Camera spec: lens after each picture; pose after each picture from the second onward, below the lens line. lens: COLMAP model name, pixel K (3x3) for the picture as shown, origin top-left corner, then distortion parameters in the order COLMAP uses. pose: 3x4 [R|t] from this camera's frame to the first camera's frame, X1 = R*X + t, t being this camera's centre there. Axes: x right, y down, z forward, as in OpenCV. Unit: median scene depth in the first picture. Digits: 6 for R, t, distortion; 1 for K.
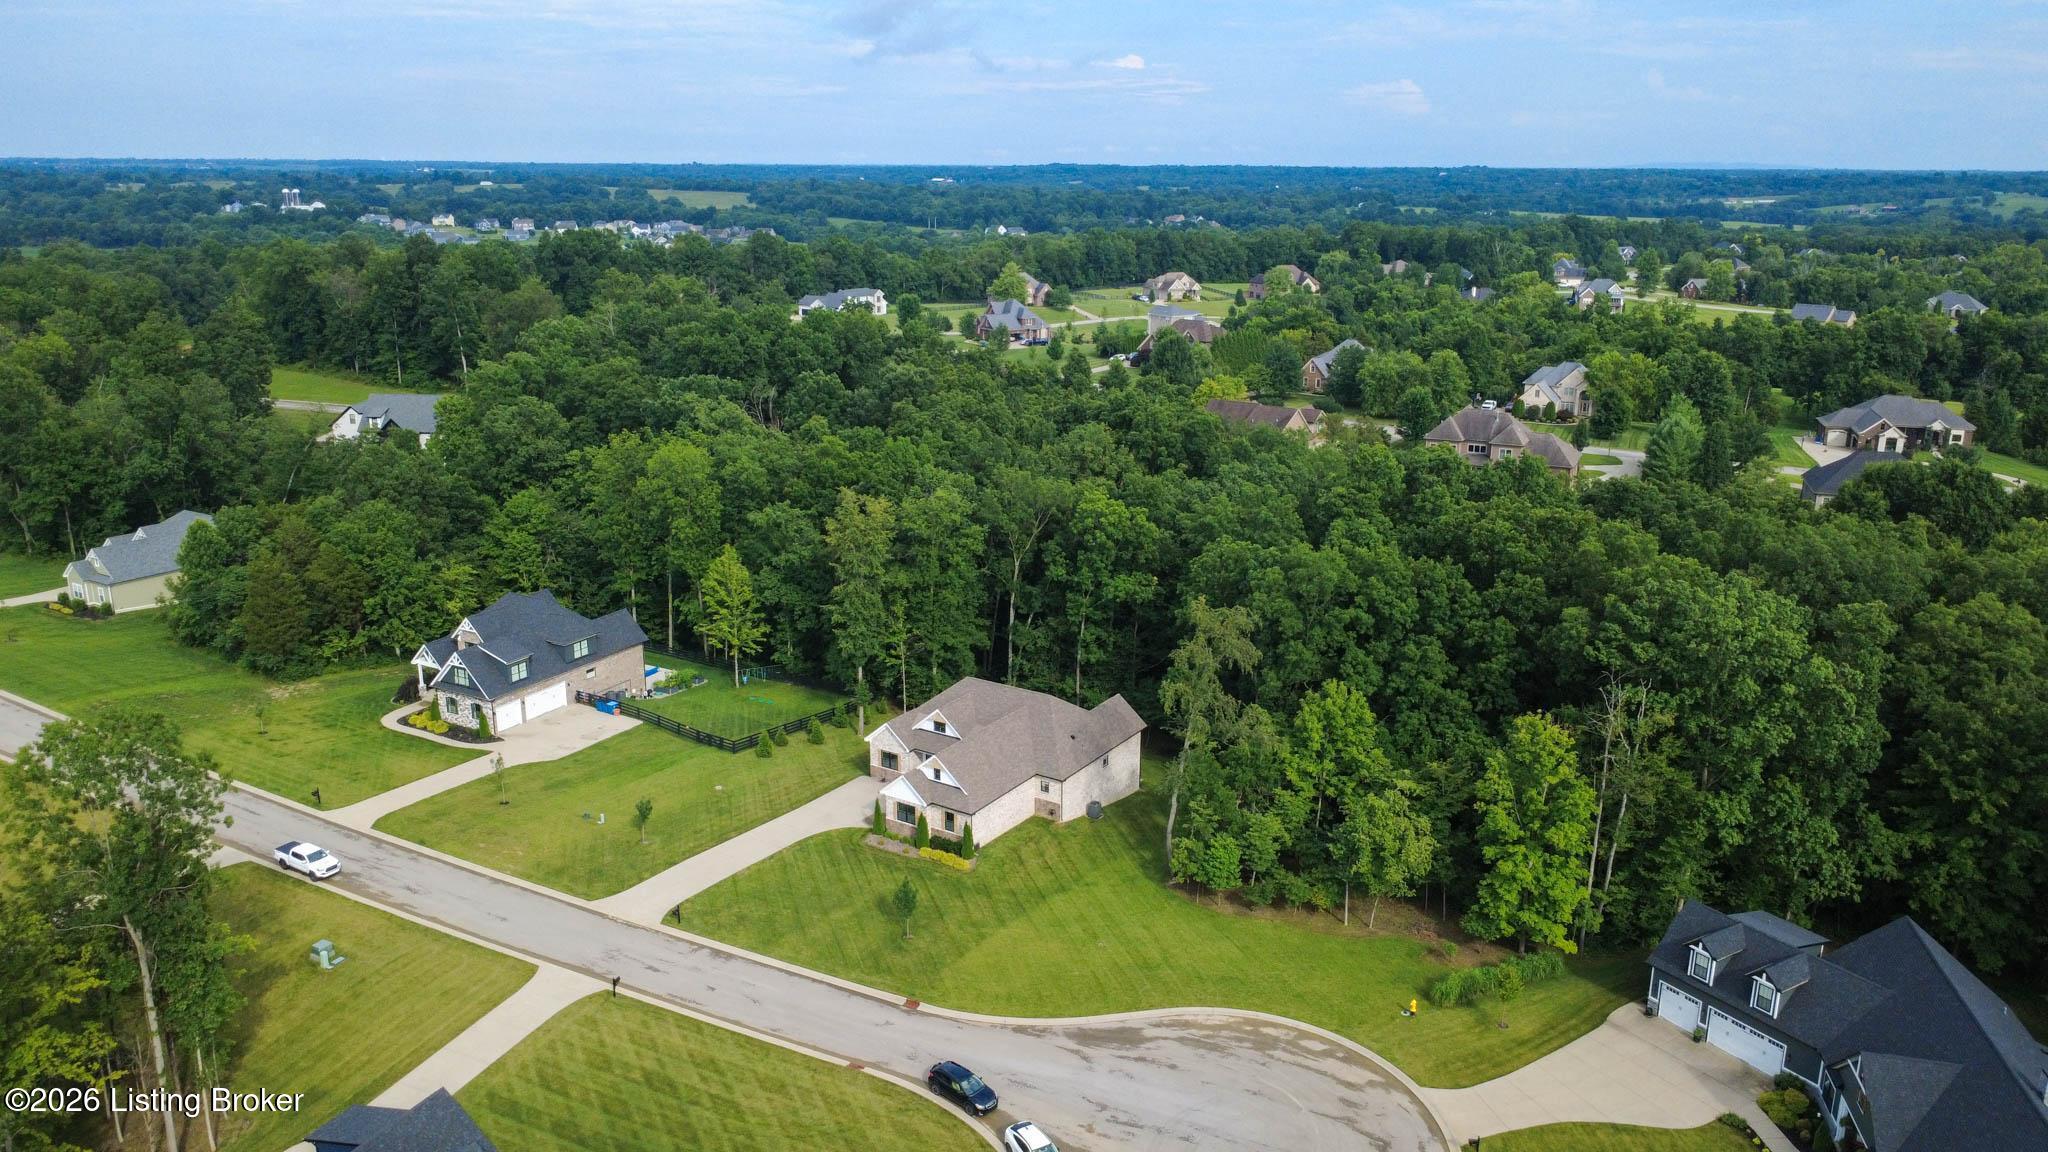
lens RADIAL K [[1487.5, 0, 1018.1], [0, 1487.5, 570.9], [0, 0, 1]] dist [0.003461, -0.003614]
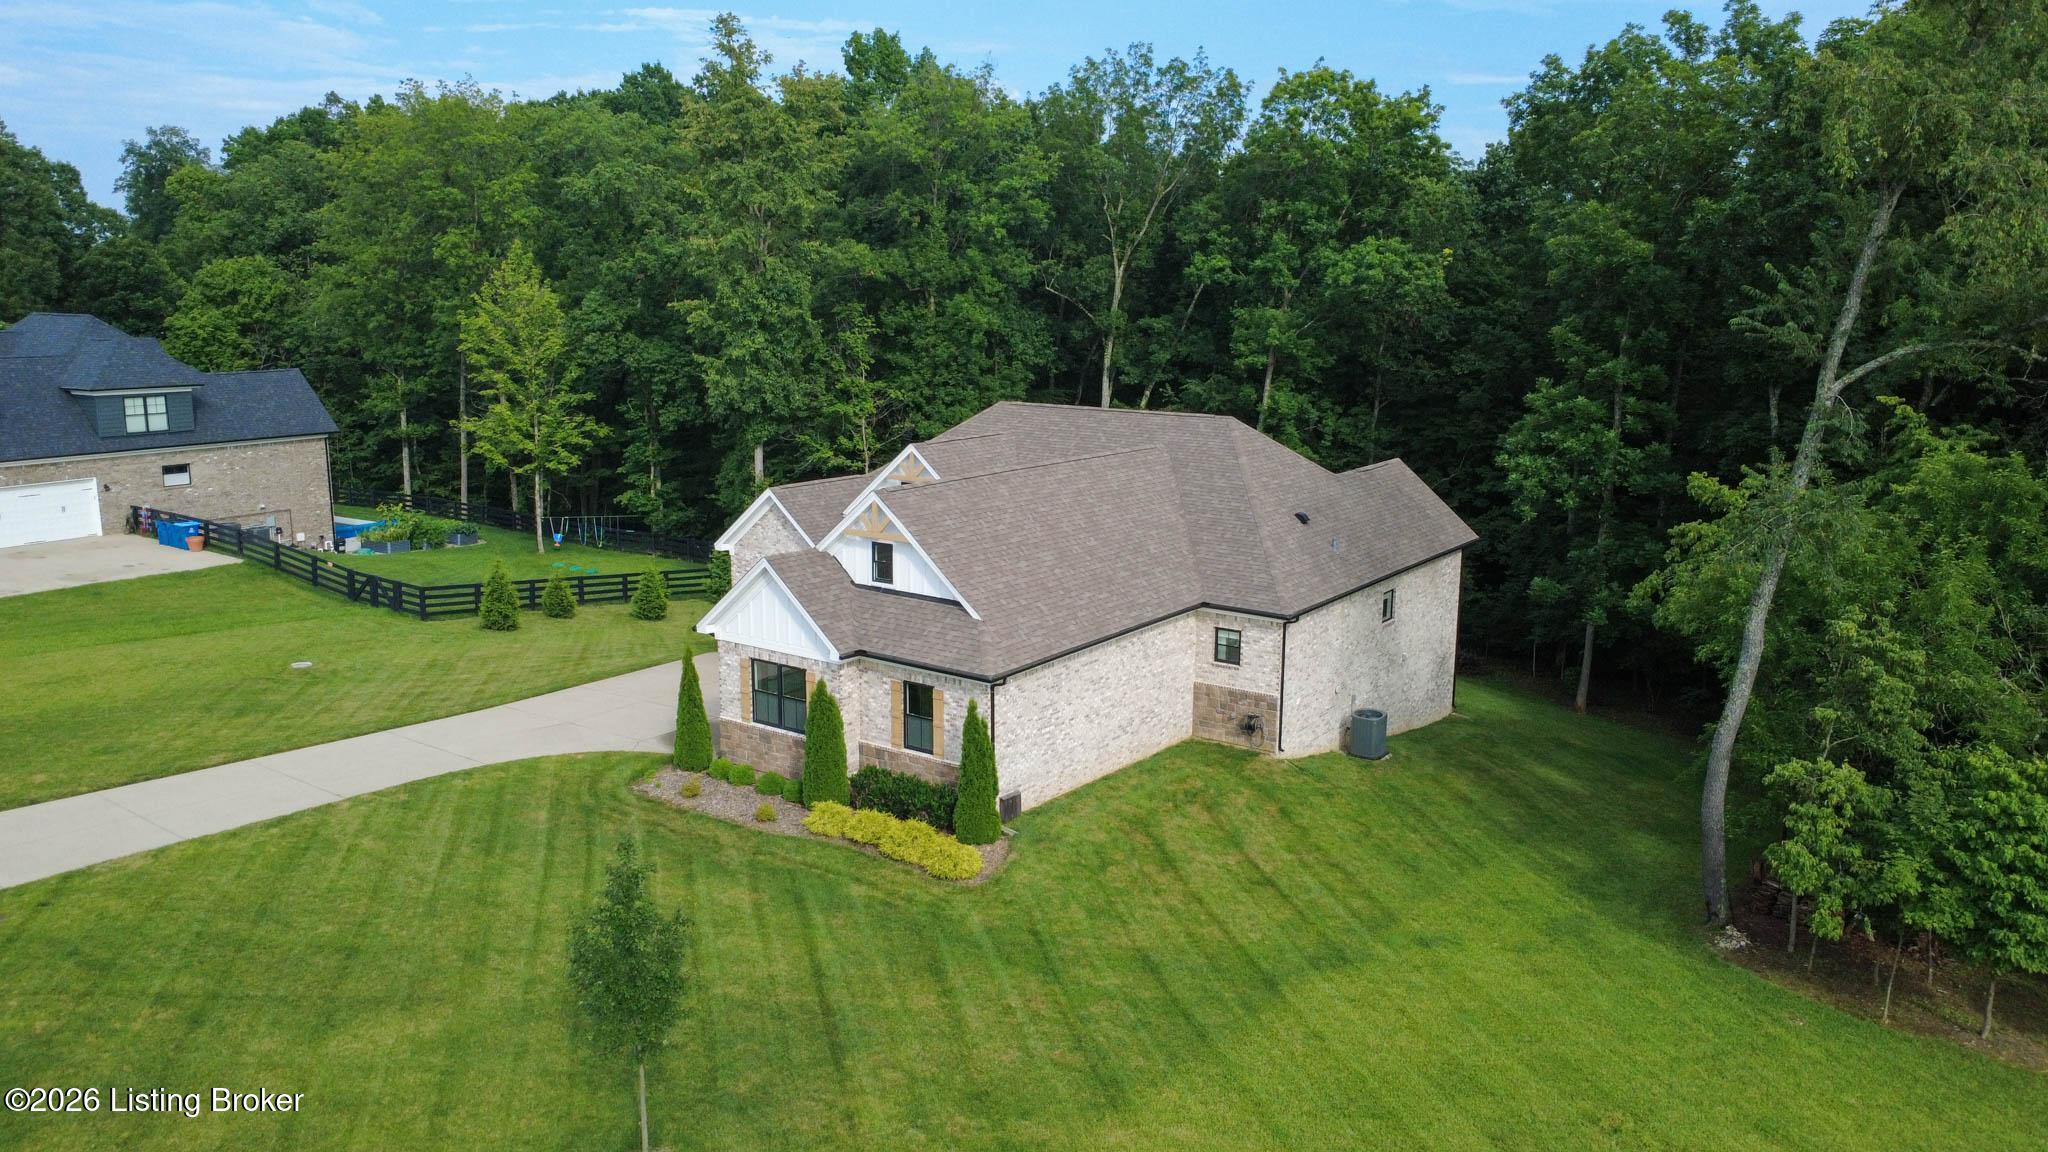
lens RADIAL K [[1487.5, 0, 1023.8], [0, 1487.5, 563.2], [0, 0, 1]] dist [0.003461, -0.003614]
pose [[0.999146, 0.011254, -0.039753, -0.013622], [-0.014380, 0.996751, -0.079245, 0.153197], [0.038732, 0.079749, 0.996062, 0.673784]]
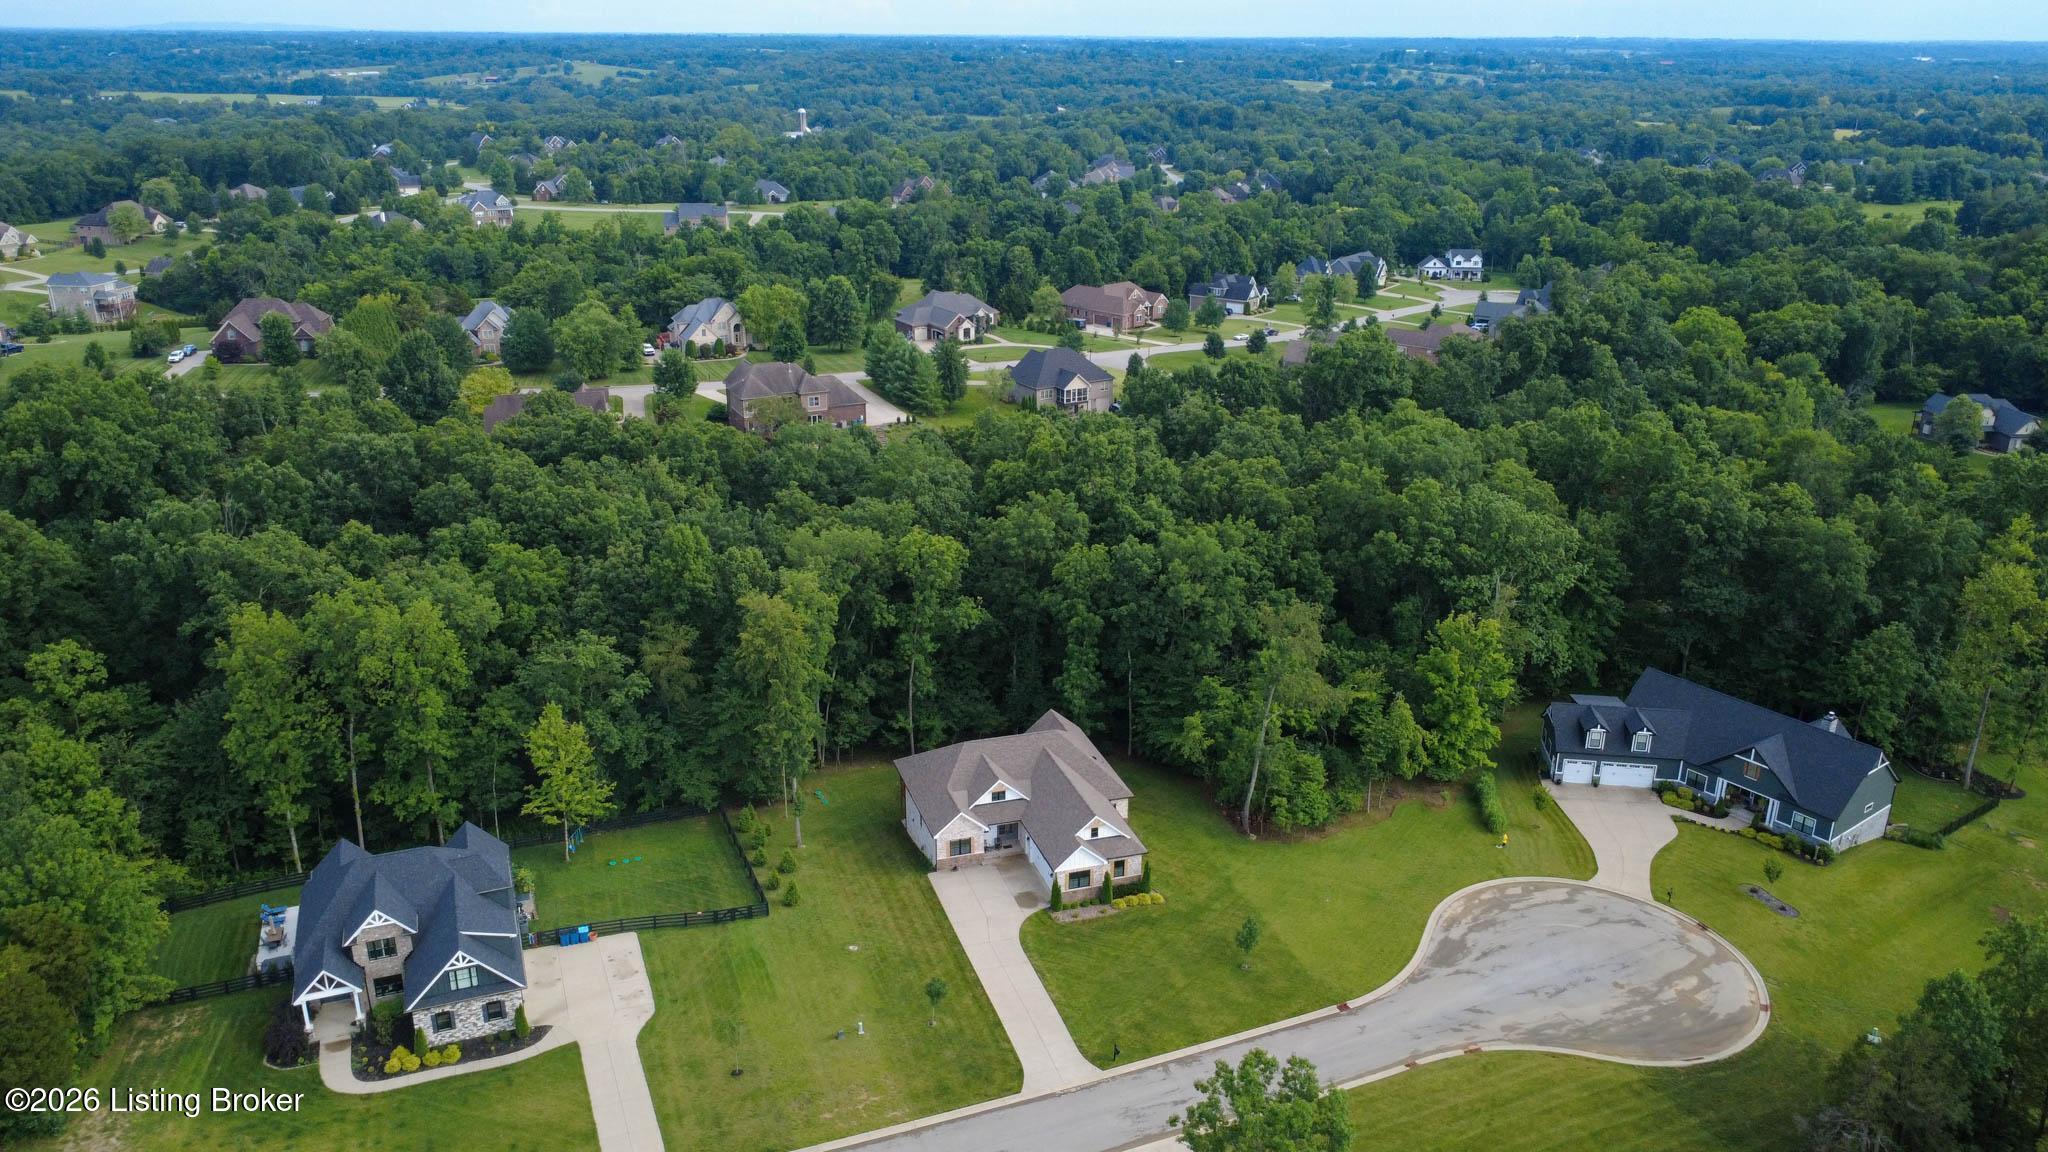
lens RADIAL K [[1487.5, 0, 1018.8], [0, 1487.5, 582.9], [0, 0, 1]] dist [0.003461, -0.003614]
pose [[0.633577, -0.268691, 0.725524, -0.770260], [0.200286, 0.962752, 0.181643, -0.225120], [-0.747306, 0.030227, 0.663792, 0.322231]]
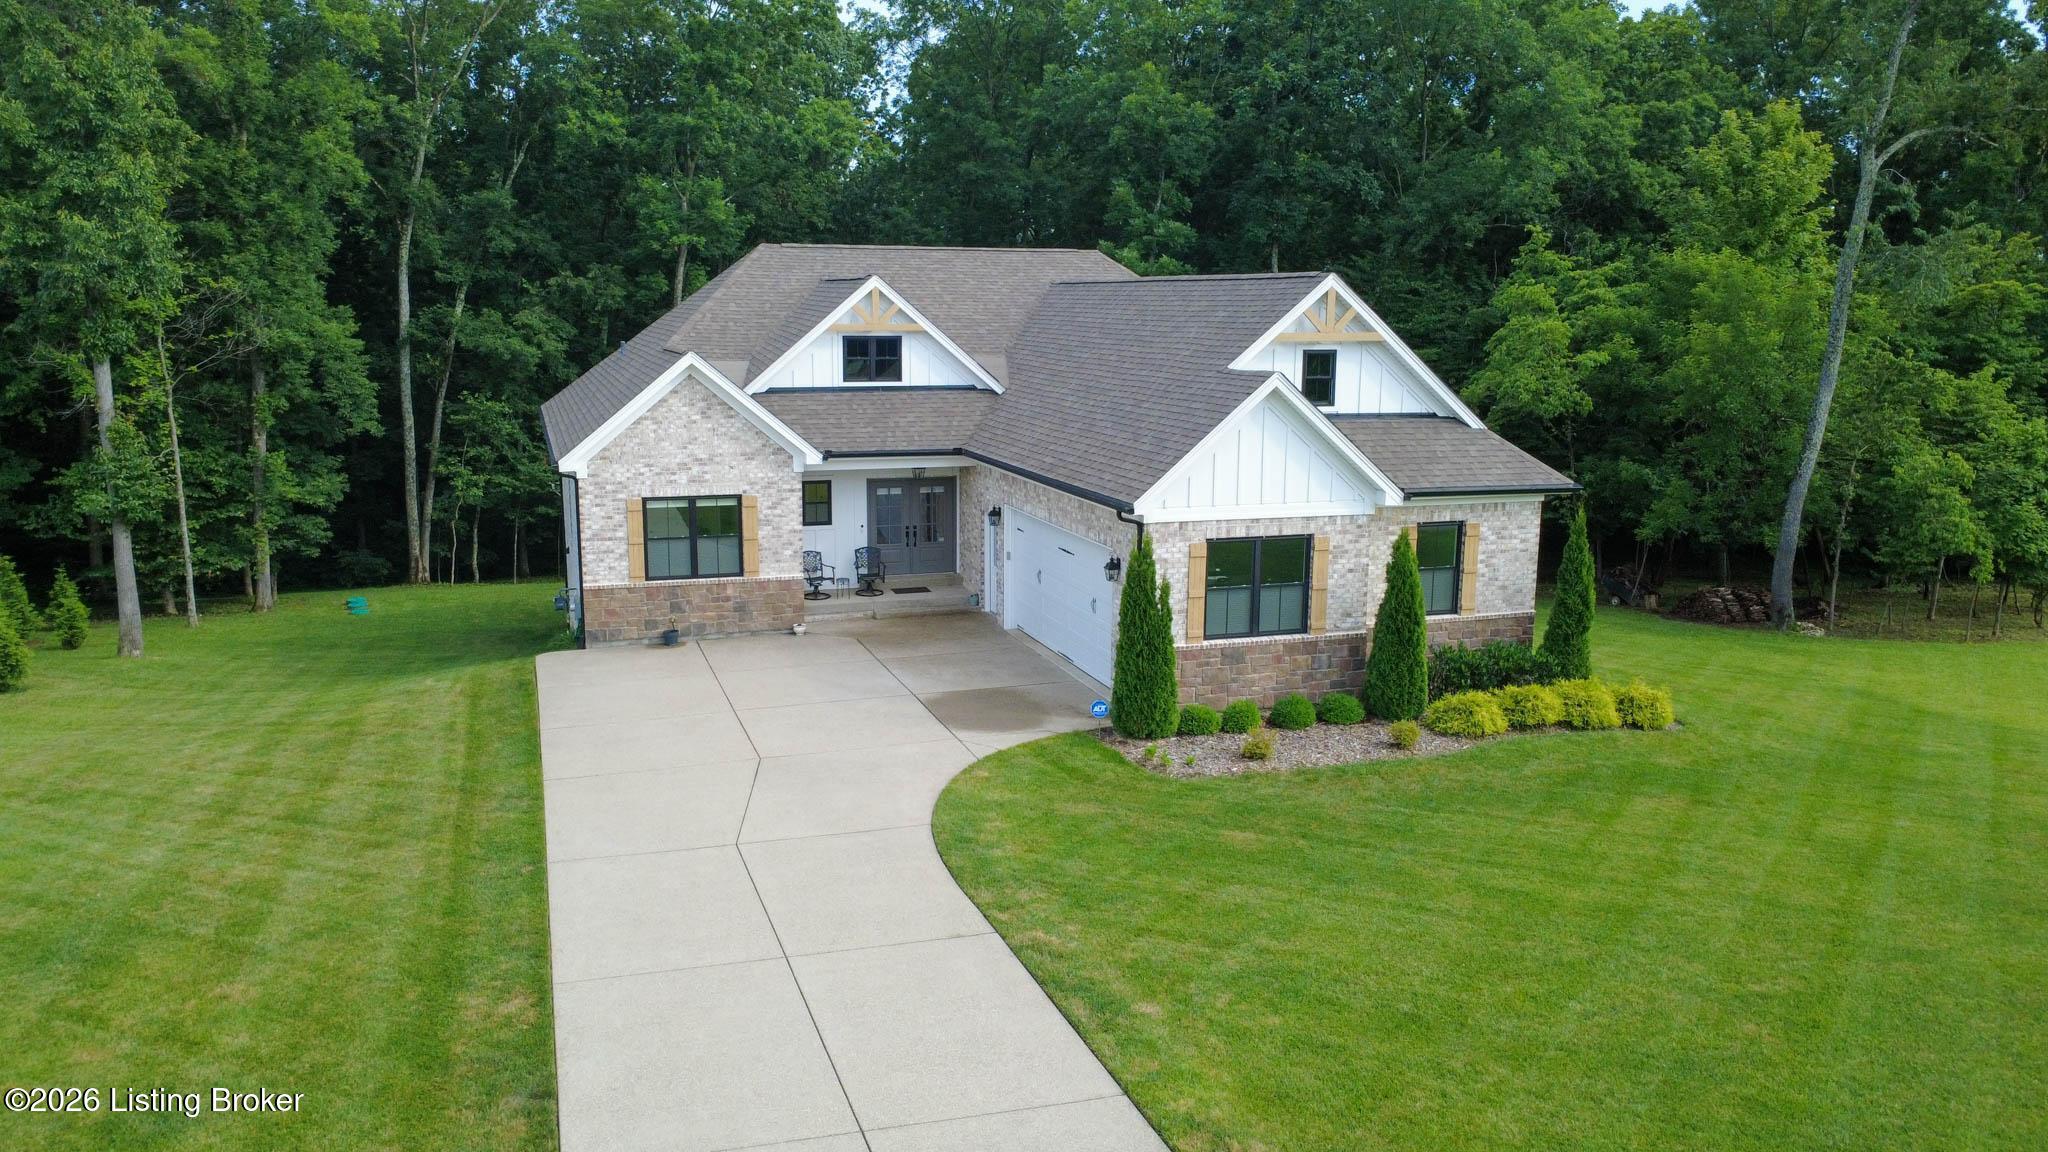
lens RADIAL K [[1487.5, 0, 1016.9], [0, 1487.5, 573.3], [0, 0, 1]] dist [0.003461, -0.003614]
pose [[0.623740, -0.140815, 0.768843, -0.239746], [0.202245, 0.979216, 0.015269, 0.145741], [-0.755013, 0.145971, 0.639255, 0.862027]]
